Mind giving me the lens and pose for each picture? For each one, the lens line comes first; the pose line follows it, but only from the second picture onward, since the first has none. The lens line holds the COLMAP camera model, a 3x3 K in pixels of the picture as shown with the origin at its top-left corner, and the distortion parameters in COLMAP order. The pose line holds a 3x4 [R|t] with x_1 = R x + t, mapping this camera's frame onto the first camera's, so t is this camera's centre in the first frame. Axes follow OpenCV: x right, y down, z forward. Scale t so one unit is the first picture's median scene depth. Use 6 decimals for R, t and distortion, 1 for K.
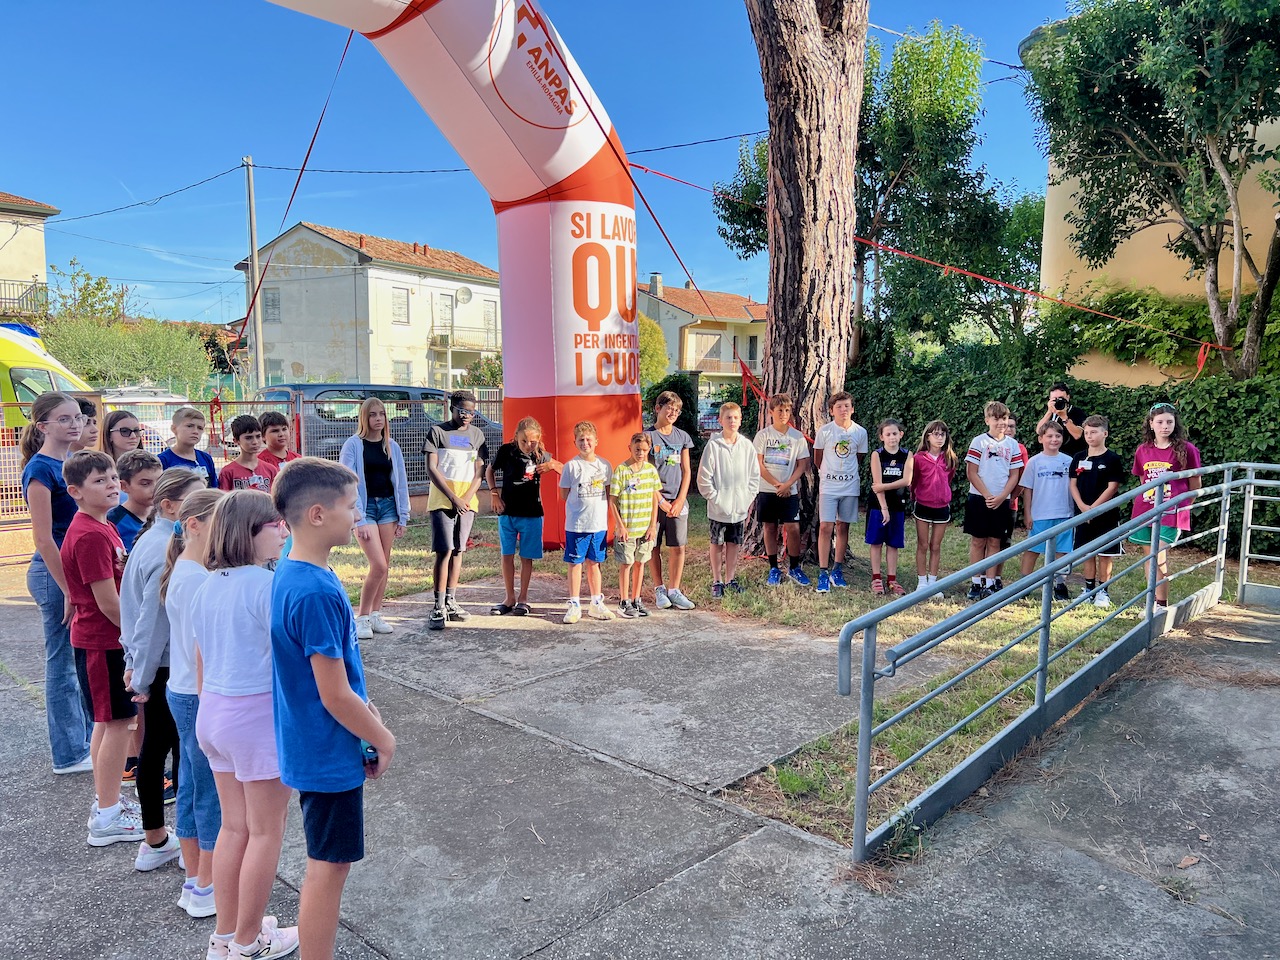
lens RADIAL K [[1007.5, 0, 628.9], [0, 1007.5, 488.9], [0, 0, 1]] dist [0.056180, -0.059916]
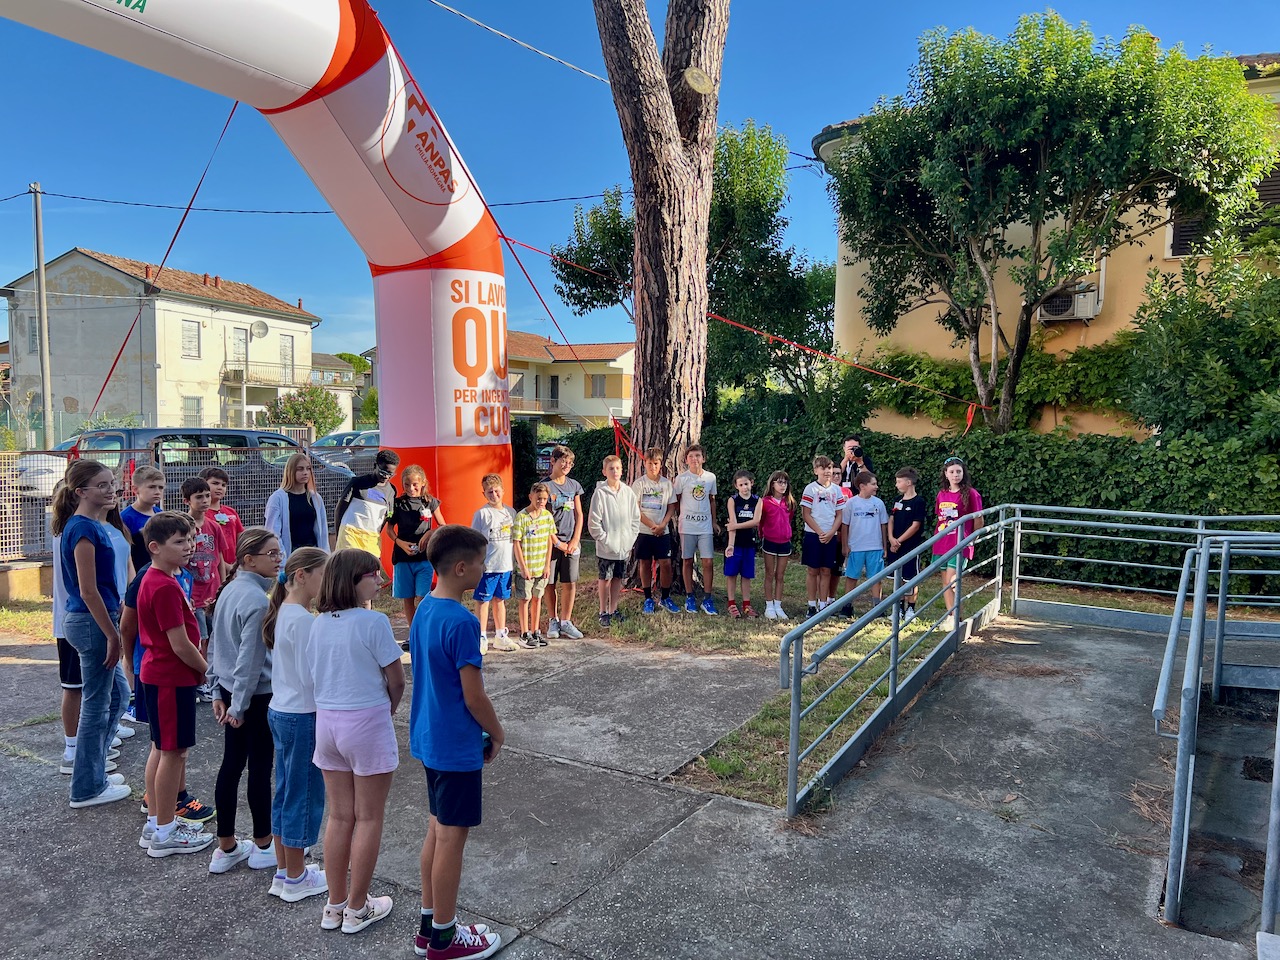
lens RADIAL K [[1007.5, 0, 644.5], [0, 1007.5, 491.8], [0, 0, 1]] dist [0.056180, -0.059916]
pose [[0.974977, -0.009169, 0.222116, -0.117936], [0.016121, 0.999435, -0.029505, -0.010224], [-0.221720, 0.032347, 0.974574, -0.124405]]
